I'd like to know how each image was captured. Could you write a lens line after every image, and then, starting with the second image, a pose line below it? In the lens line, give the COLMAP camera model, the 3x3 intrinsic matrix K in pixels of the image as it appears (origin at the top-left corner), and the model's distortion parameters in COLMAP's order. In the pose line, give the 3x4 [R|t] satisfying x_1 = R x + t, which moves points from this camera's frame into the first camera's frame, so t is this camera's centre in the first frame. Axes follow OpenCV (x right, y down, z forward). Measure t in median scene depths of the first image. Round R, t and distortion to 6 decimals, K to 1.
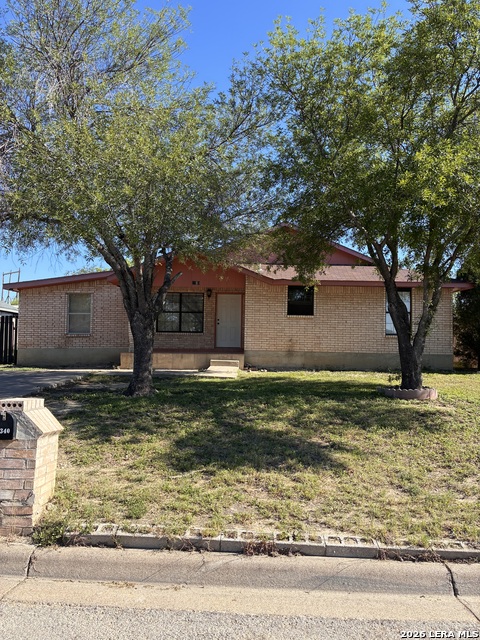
lens RADIAL K [[493.8, 0, 240.0], [0, 493.8, 320.0], [0, 0, 1]] dist [0.076417, -0.147200]
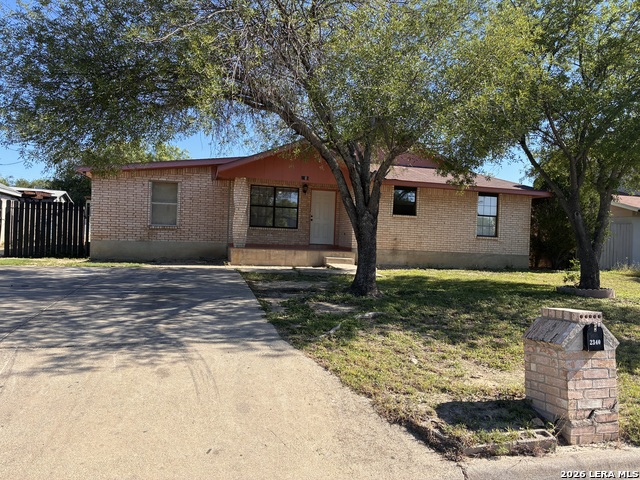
lens RADIAL K [[493.8, 0, 320.0], [0, 493.8, 240.0], [0, 0, 1]] dist [0.076417, -0.147200]
pose [[0.965601, 0.023340, 0.258979, -0.315810], [-0.037731, 0.997999, 0.050736, -0.003635], [-0.257277, -0.058763, 0.964549, 0.044800]]
